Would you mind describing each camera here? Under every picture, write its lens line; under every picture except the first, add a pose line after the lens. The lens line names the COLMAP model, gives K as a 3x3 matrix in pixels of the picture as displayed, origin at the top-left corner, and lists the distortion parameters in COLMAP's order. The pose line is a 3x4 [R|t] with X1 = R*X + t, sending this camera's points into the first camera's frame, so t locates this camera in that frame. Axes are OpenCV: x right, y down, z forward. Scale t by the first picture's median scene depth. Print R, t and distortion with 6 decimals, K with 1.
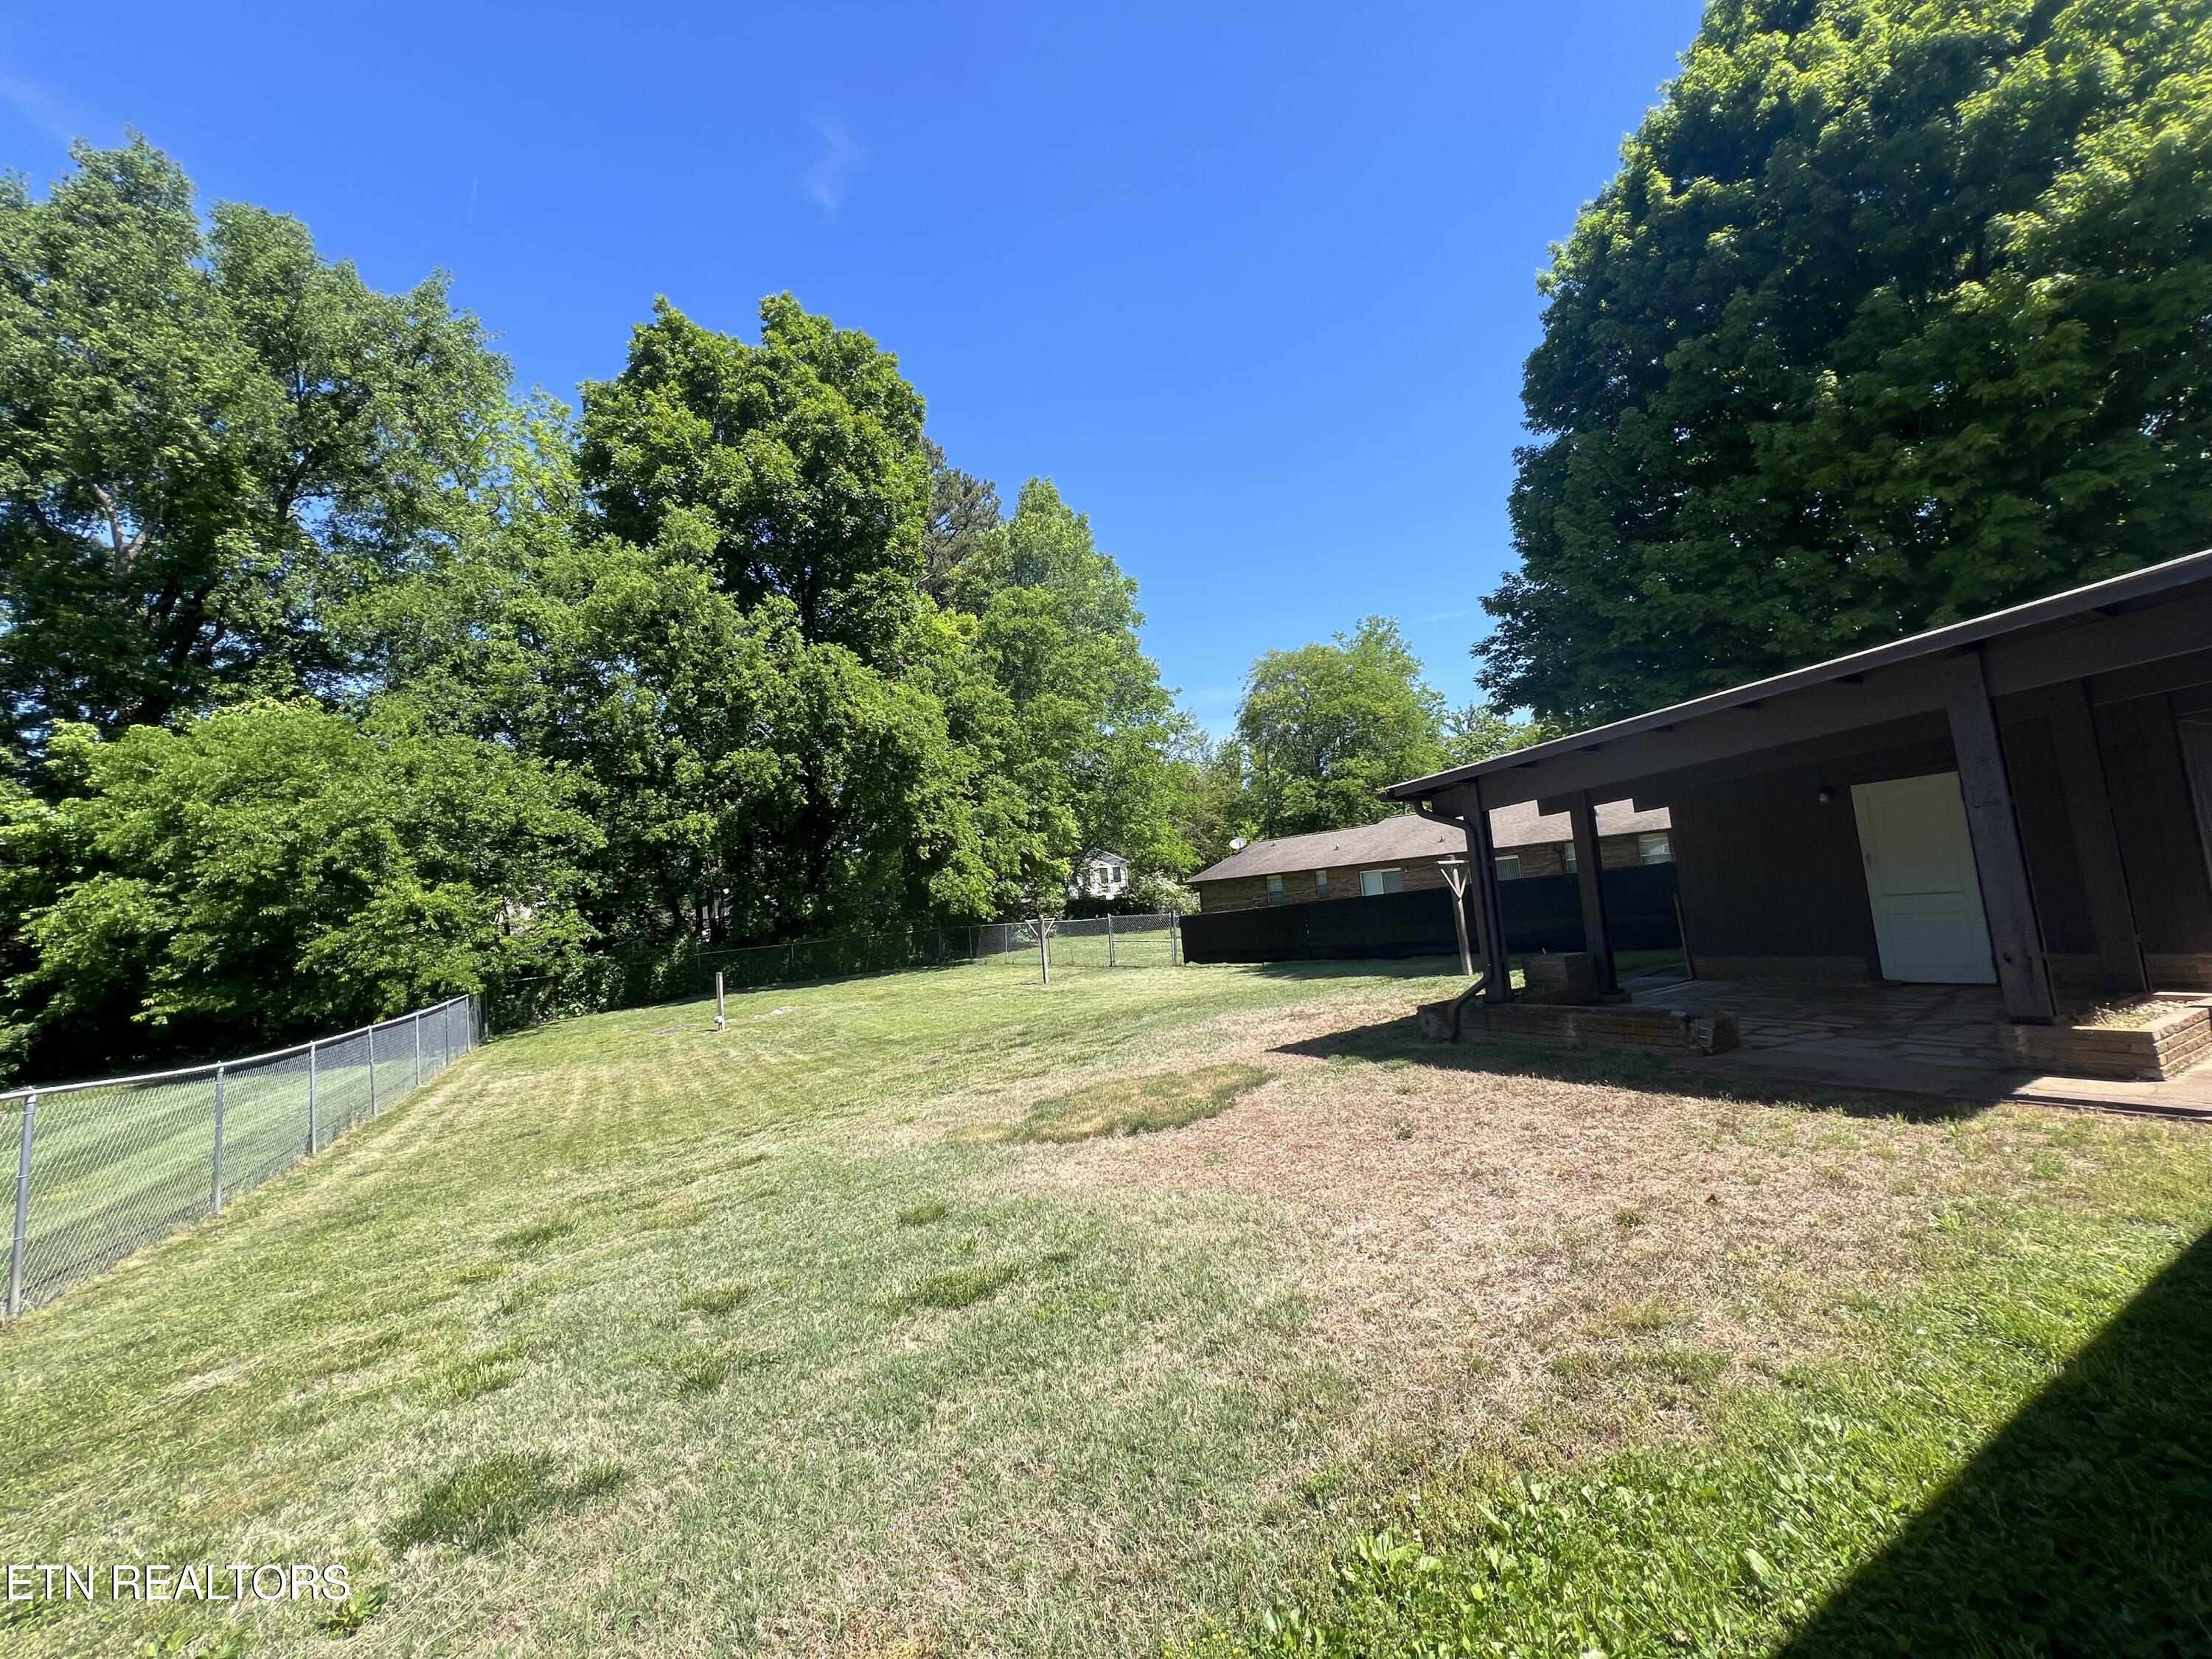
lens RADIAL K [[879.7, 0, 1108.1], [0, 879.7, 819.8], [0, 0, 1]] dist [-0.001304, -0.000571]
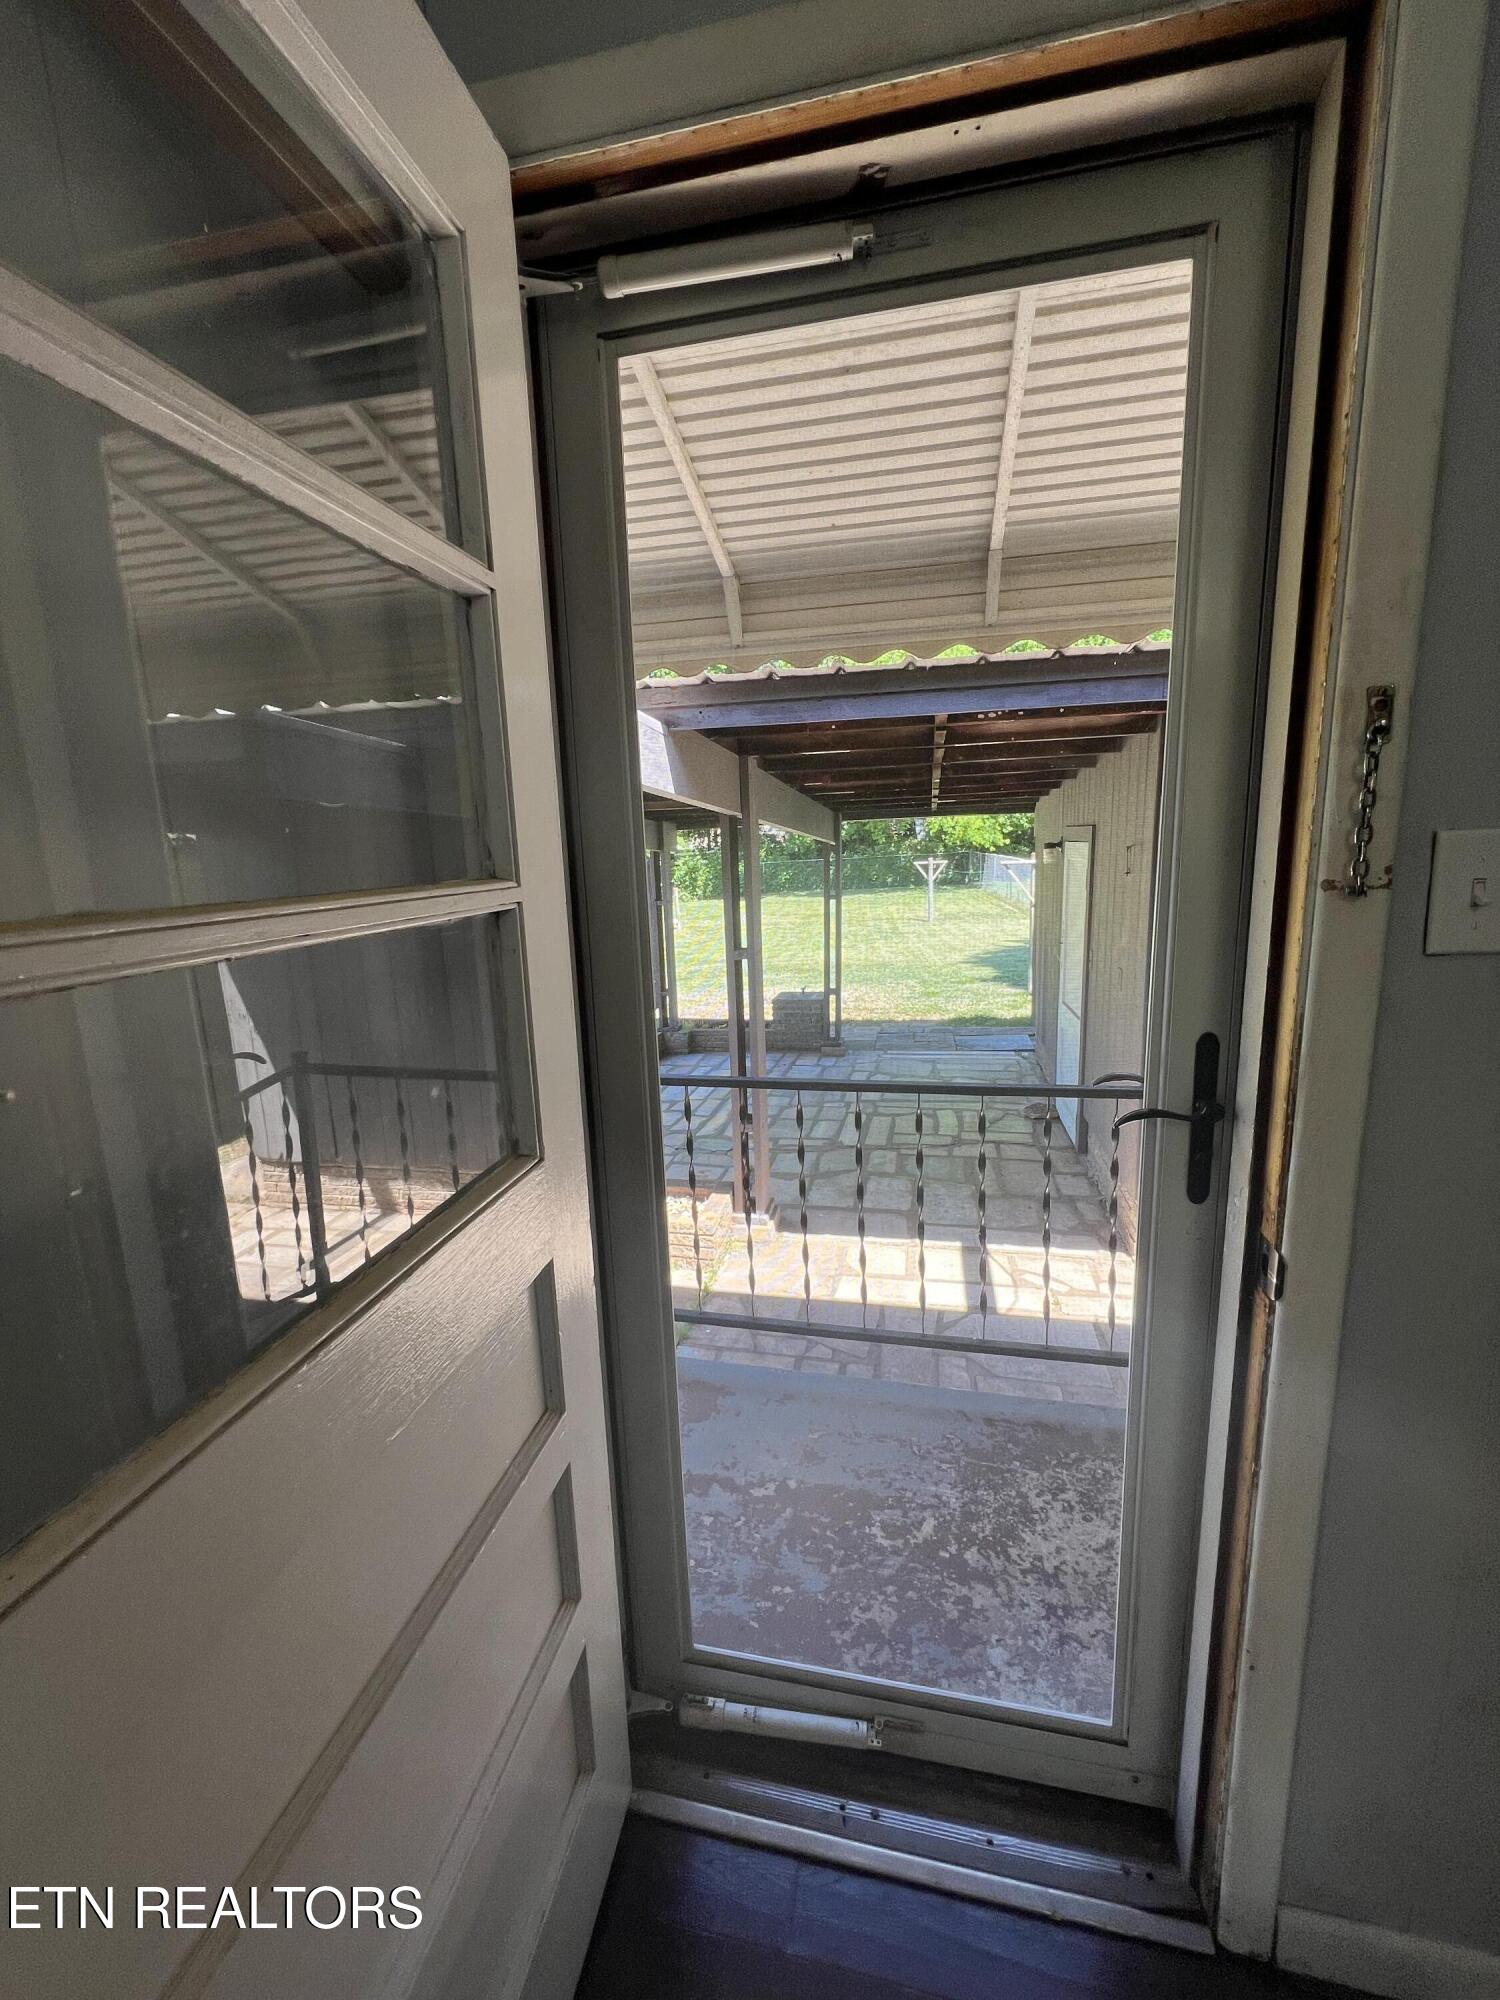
lens RADIAL K [[795.9, 0, 757.8], [0, 795.9, 992.1], [0, 0, 1]] dist [0.000583, -0.000091]
pose [[0.751652, 0.177999, -0.635087, 0.308503], [0.042271, 0.947915, 0.315707, -0.038452], [0.658204, -0.264148, 0.704978, 0.106176]]
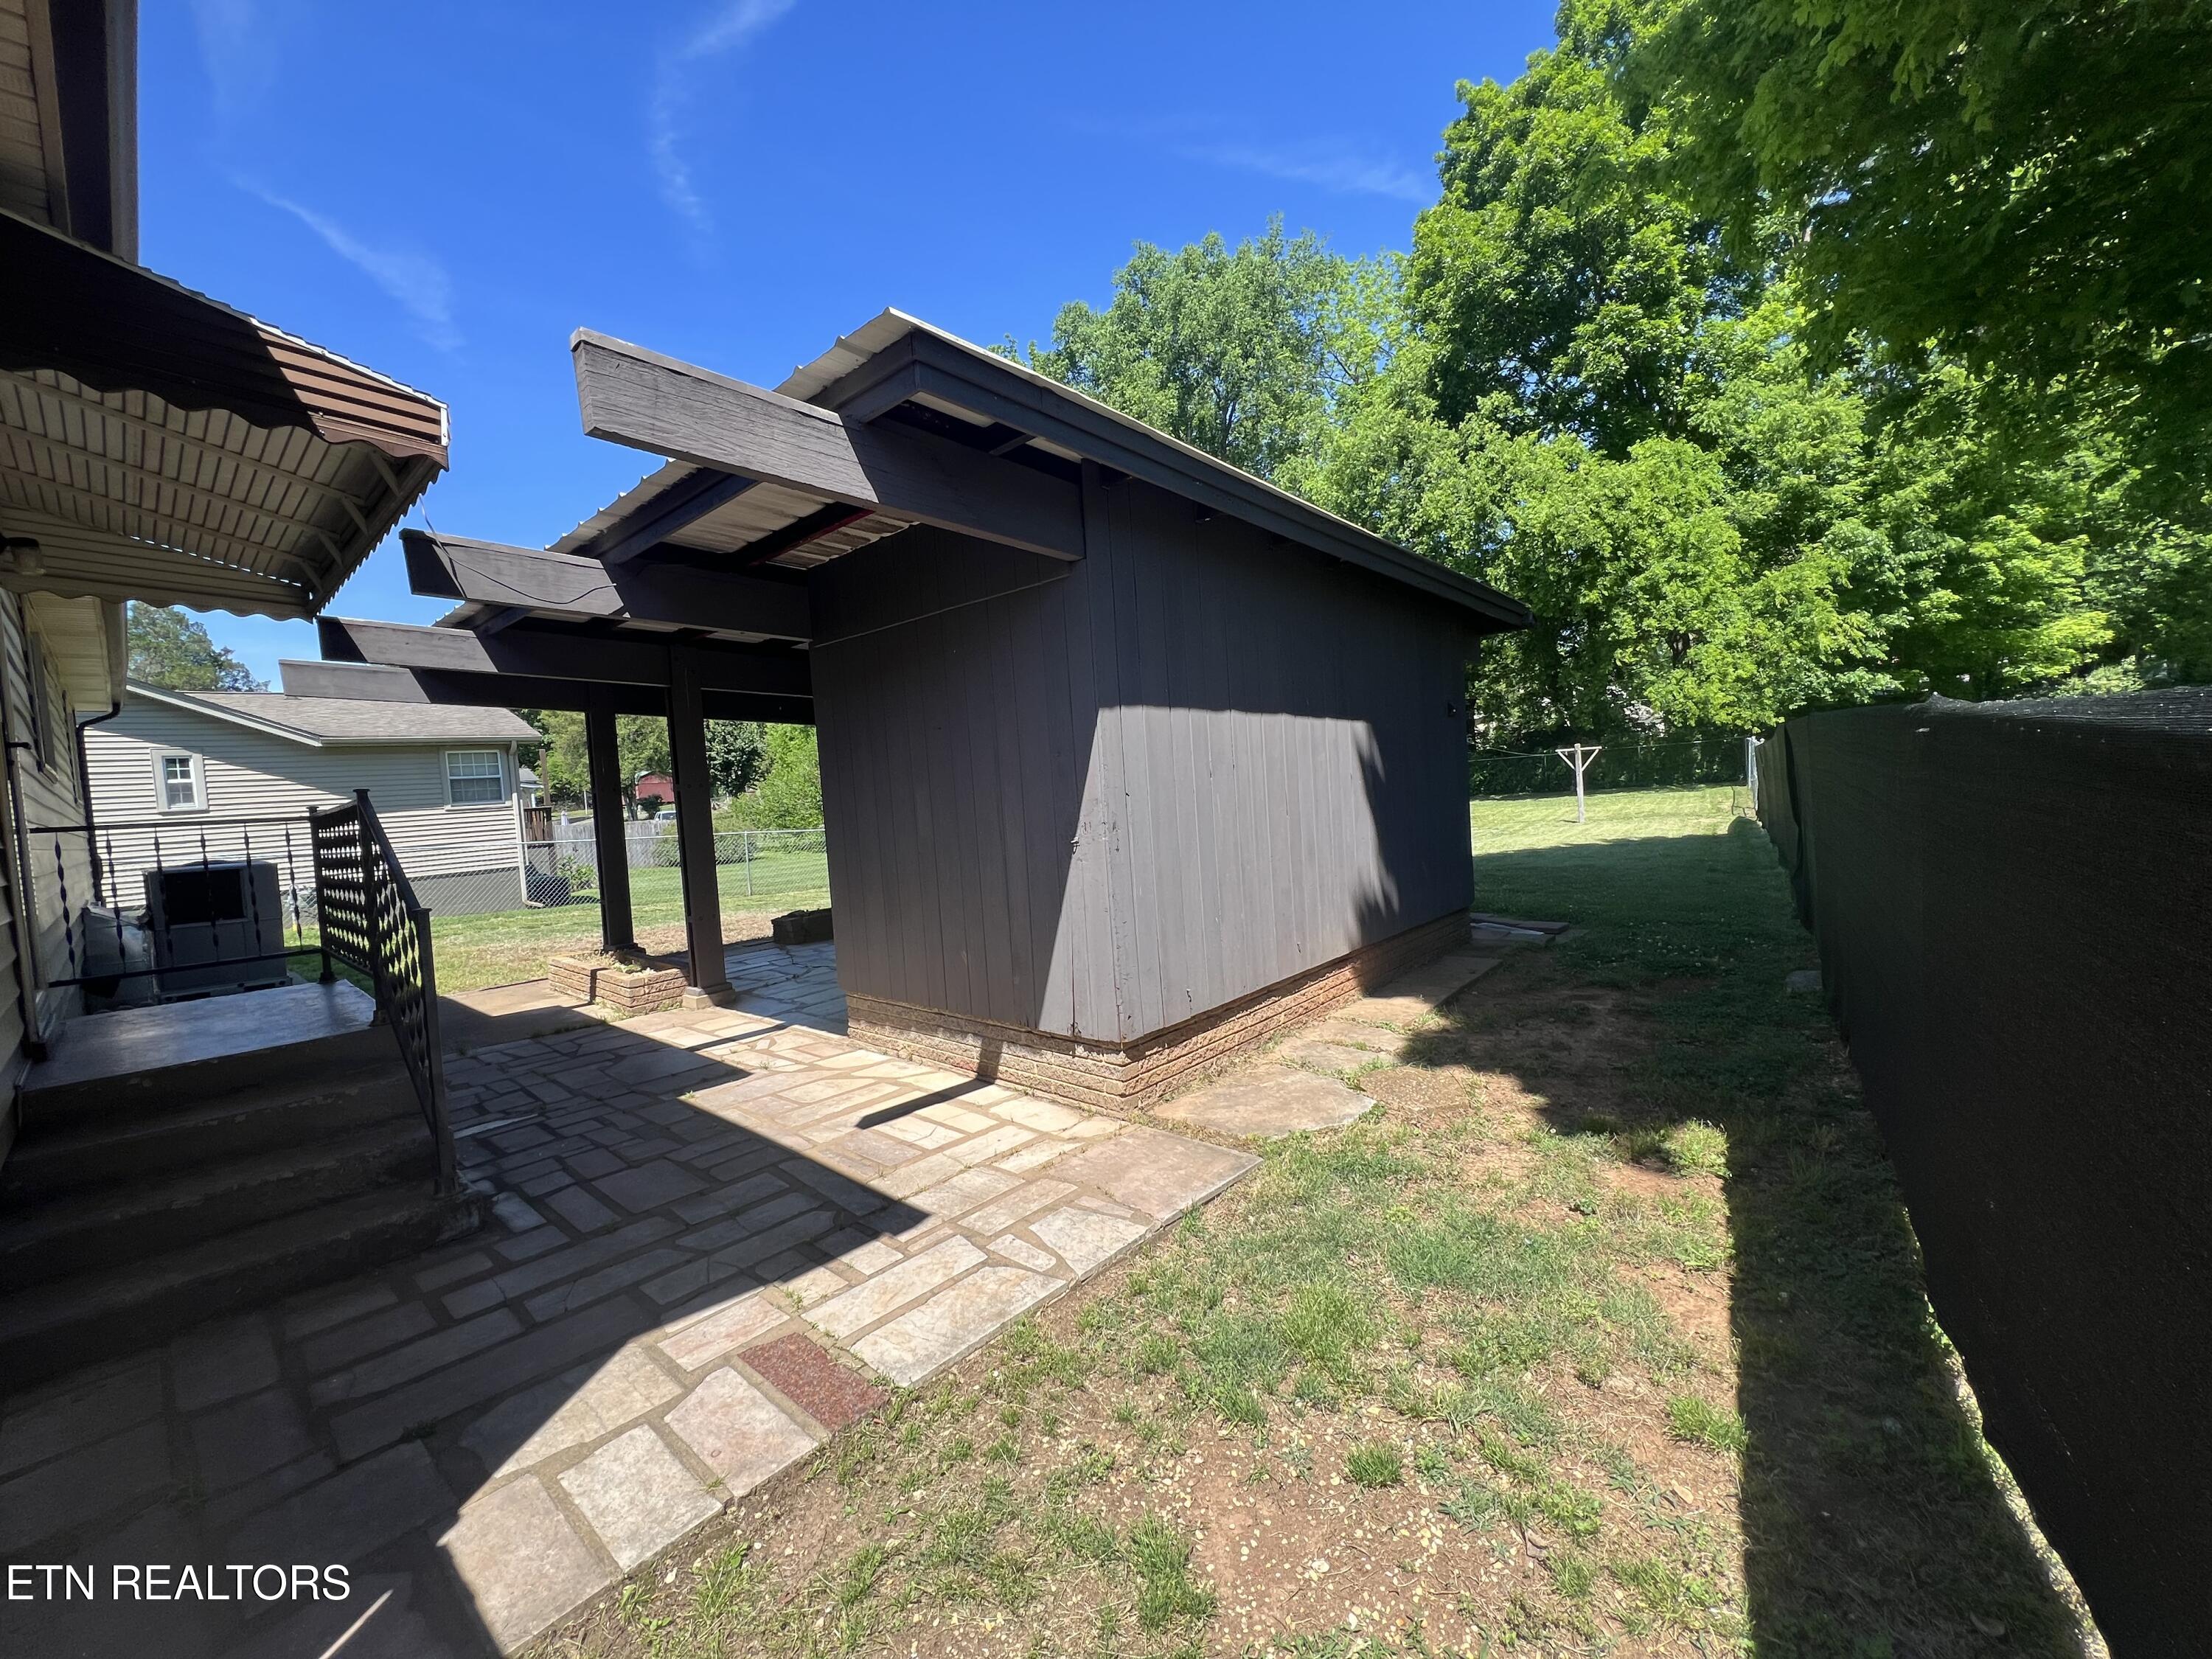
lens RADIAL K [[874.5, 0, 1099.4], [0, 874.5, 831.3], [0, 0, 1]] dist [-0.000312, -0.000188]
pose [[0.333888, 0.114064, -0.935686, 0.431274], [0.143611, 0.974908, 0.170091, -0.014514], [0.931609, -0.191166, 0.309129, 0.218813]]
